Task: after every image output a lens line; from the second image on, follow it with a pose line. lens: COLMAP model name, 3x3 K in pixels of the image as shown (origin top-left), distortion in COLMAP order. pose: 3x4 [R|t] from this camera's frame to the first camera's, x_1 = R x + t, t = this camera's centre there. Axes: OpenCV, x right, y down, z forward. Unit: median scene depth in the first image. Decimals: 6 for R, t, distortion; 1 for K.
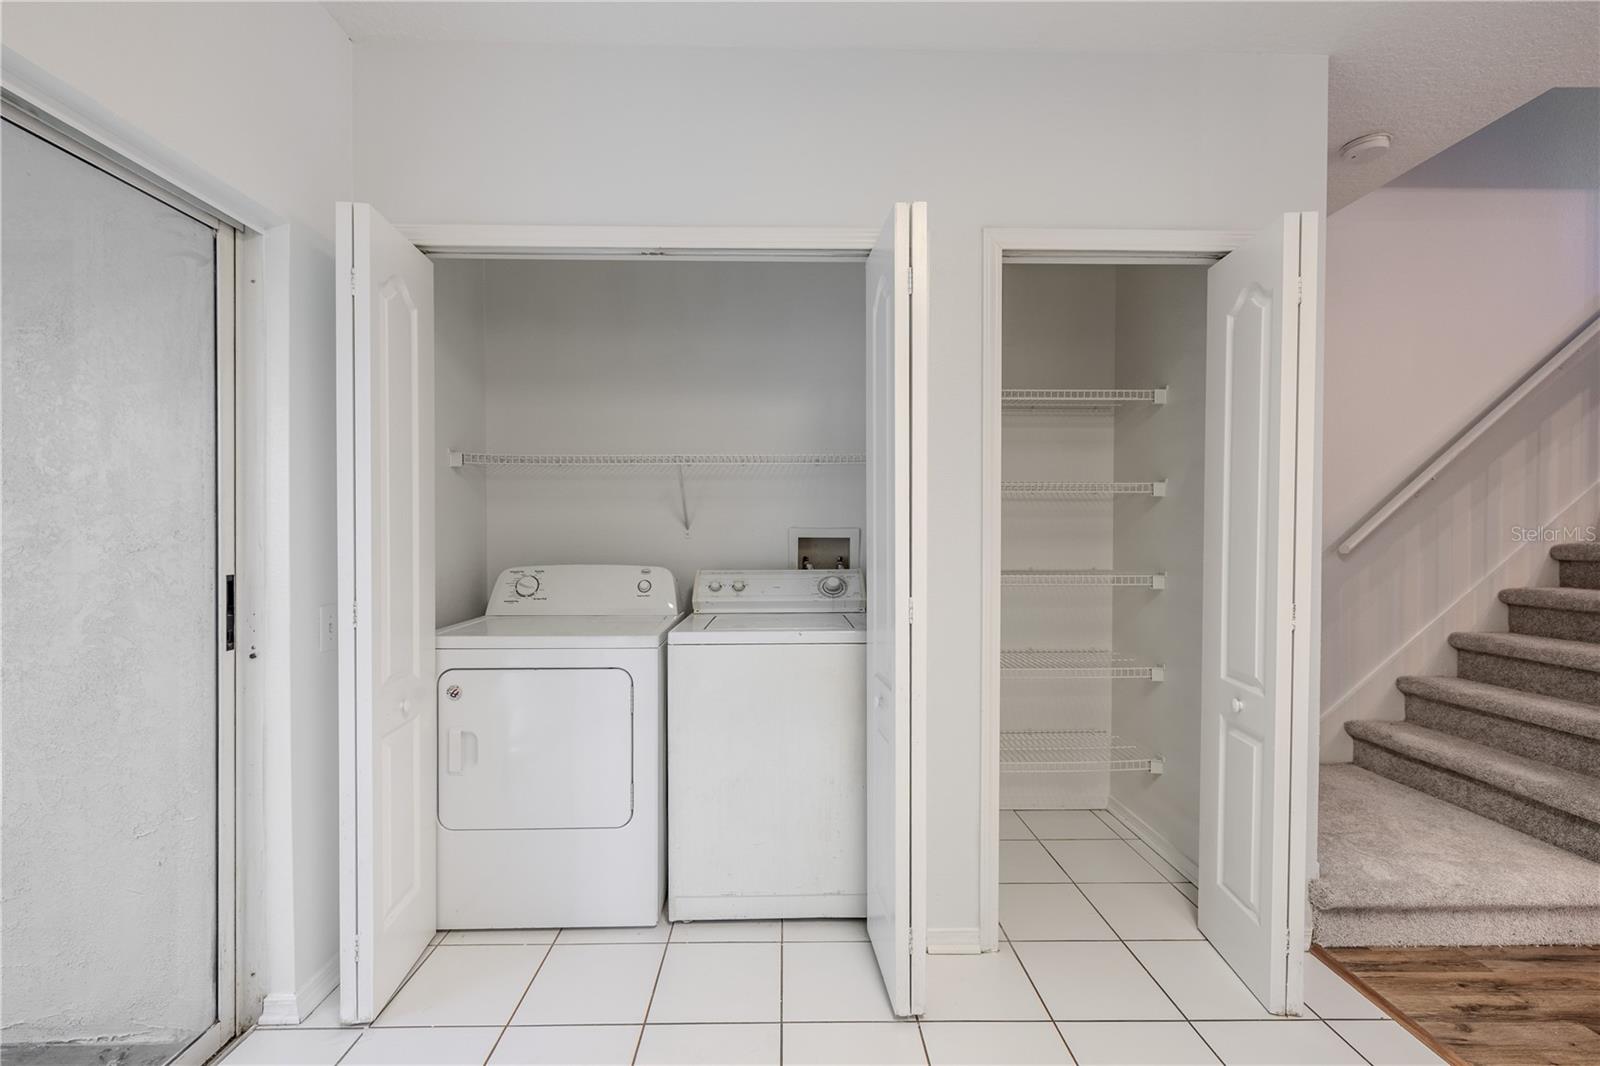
lens RADIAL K [[685.8, 0, 803.3], [0, 685.8, 542.8], [0, 0, 1]] dist [0.001084, 0.001205]
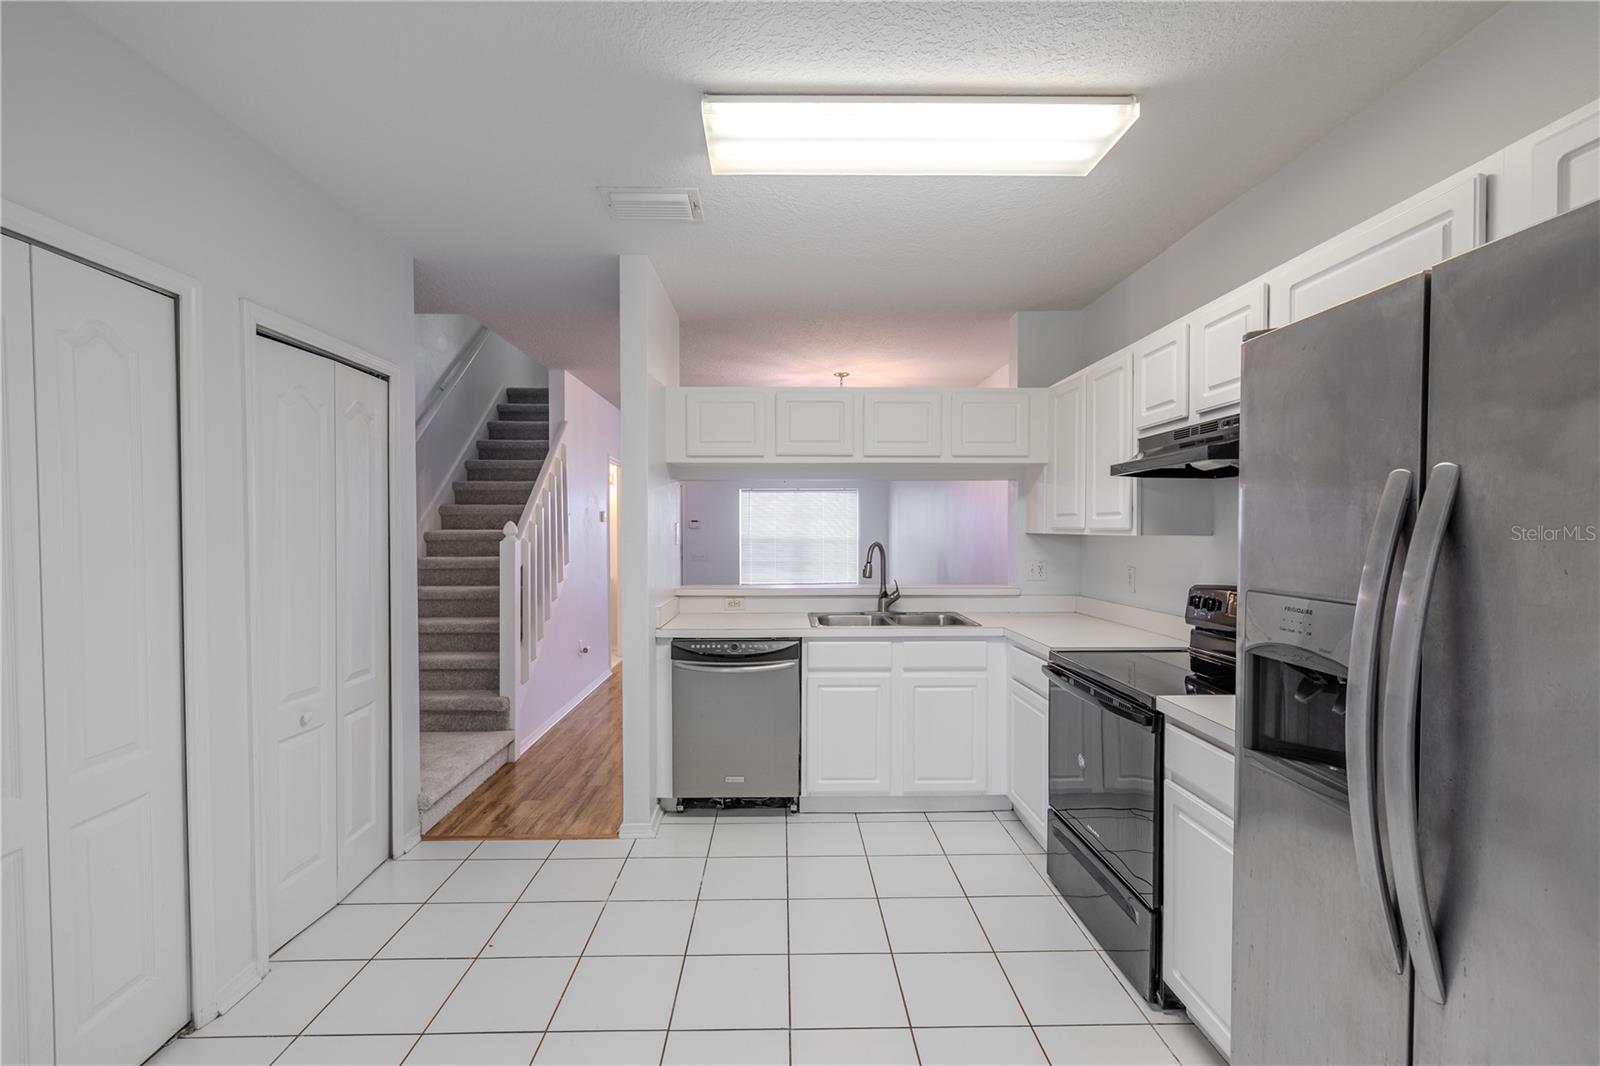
lens RADIAL K [[685.8, 0, 792.6], [0, 685.8, 541.9], [0, 0, 1]] dist [0.001084, 0.001205]
pose [[0.000291, -0.023861, 0.999715, -0.751787], [0.015765, 0.999591, 0.023854, -0.092829], [-0.999876, 0.015754, 0.000667, 0.153408]]
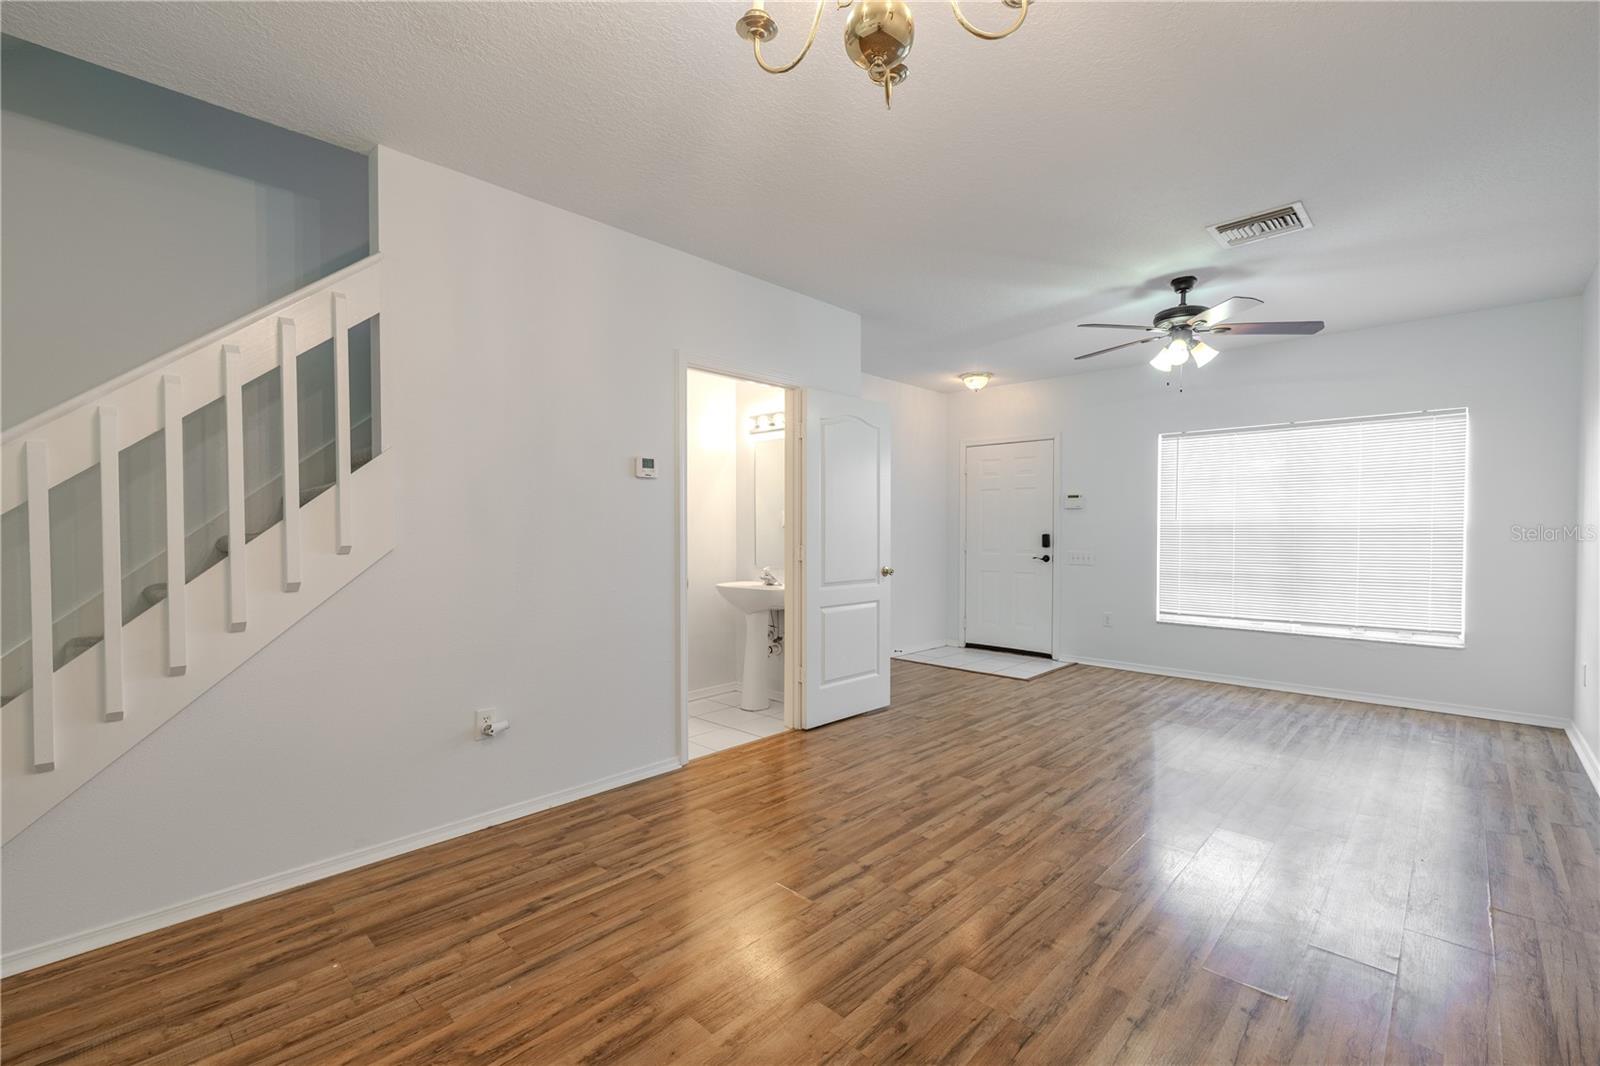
lens RADIAL K [[685.8, 0, 790.0], [0, 685.8, 540.3], [0, 0, 1]] dist [0.001084, 0.001205]
pose [[0.717020, -0.016209, 0.696865, 1.475181], [0.011601, 0.999869, 0.011320, 0.009002], [-0.696956, -0.000032, 0.717113, -0.397236]]
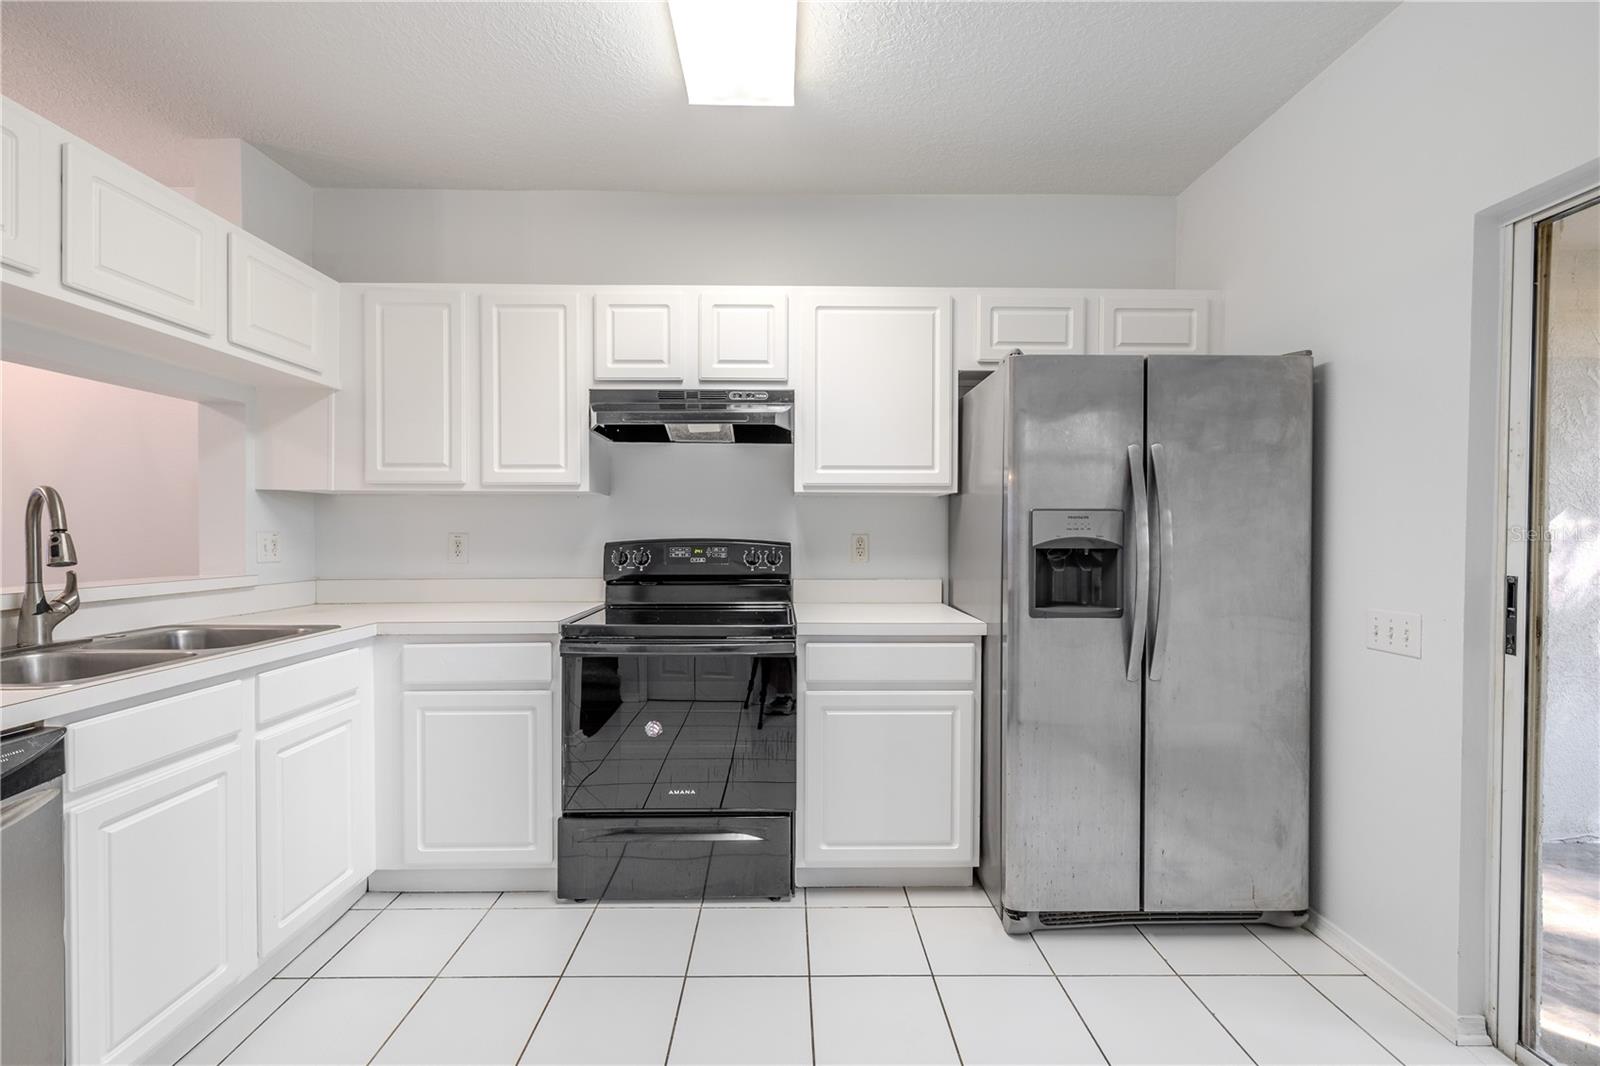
lens RADIAL K [[685.8, 0, 793.3], [0, 685.8, 539.9], [0, 0, 1]] dist [0.001084, 0.001205]
pose [[-0.999935, -0.006965, 0.009079, 0.164604], [-0.006728, 0.999643, 0.025856, -0.010985], [-0.009256, 0.025793, -0.999624, 0.723580]]
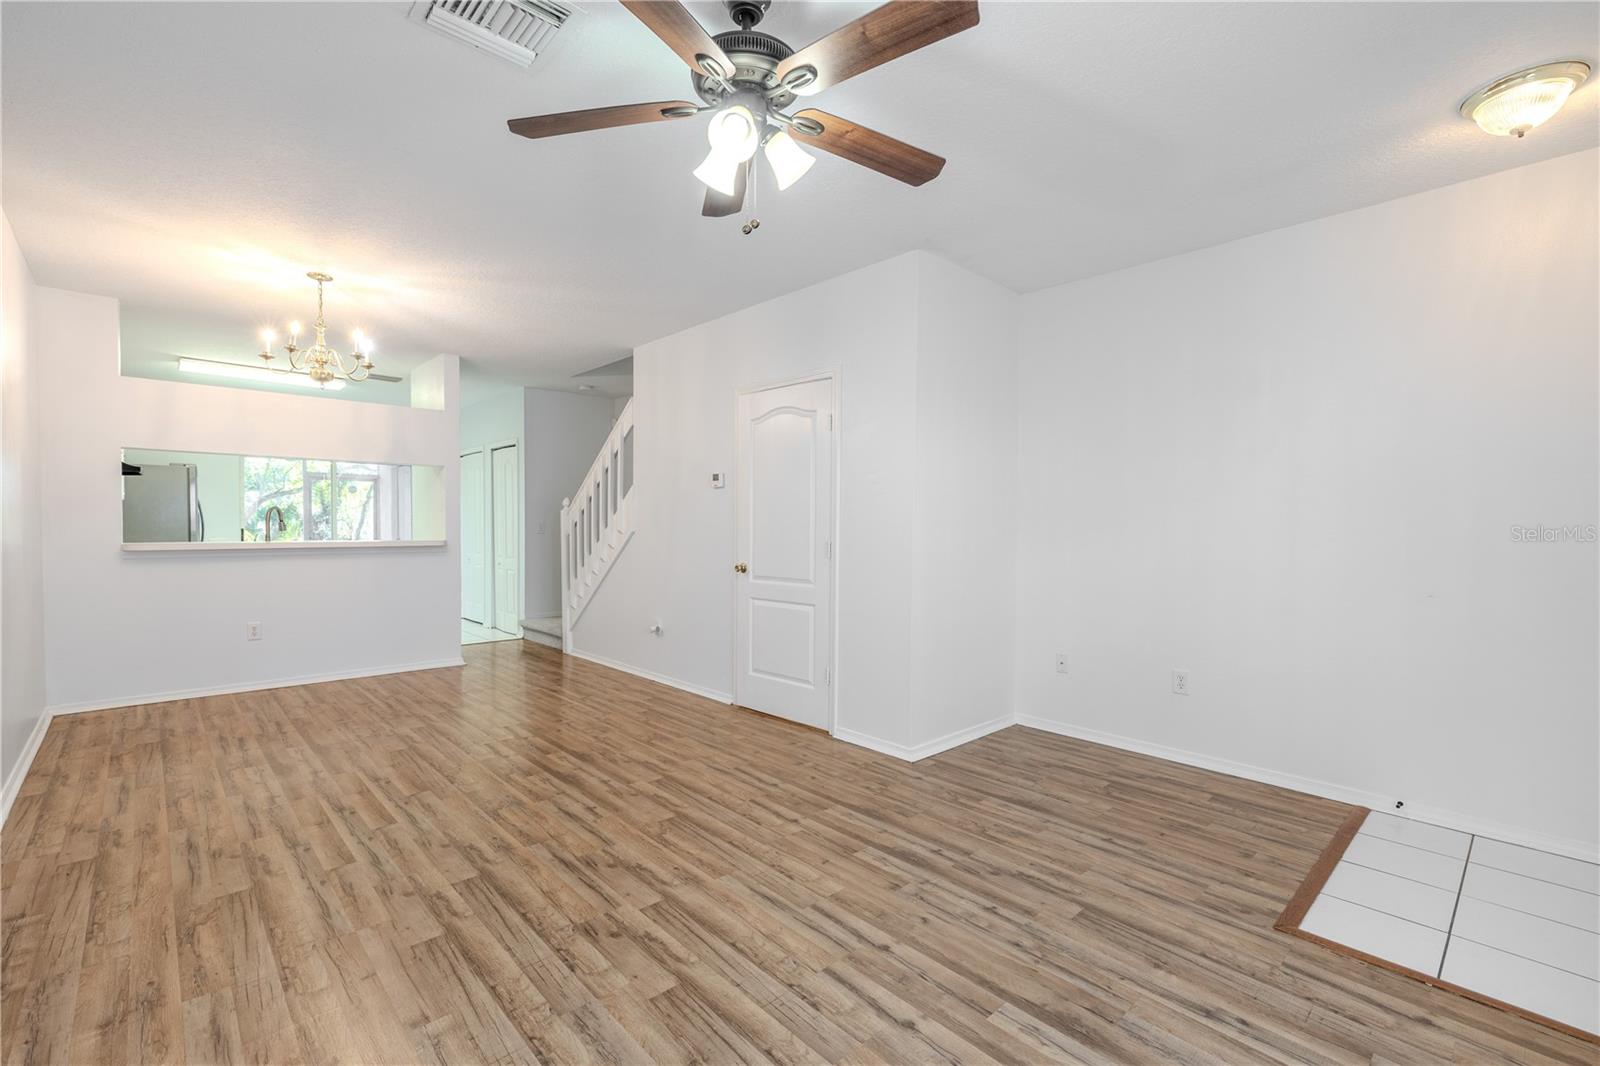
lens RADIAL K [[685.8, 0, 790.5], [0, 685.8, 549.7], [0, 0, 1]] dist [0.001084, 0.001205]
pose [[0.667489, 0.029066, -0.744052, 4.240966], [-0.014751, 0.999558, 0.025814, 0.019402], [0.744473, -0.006255, 0.667623, -0.343038]]
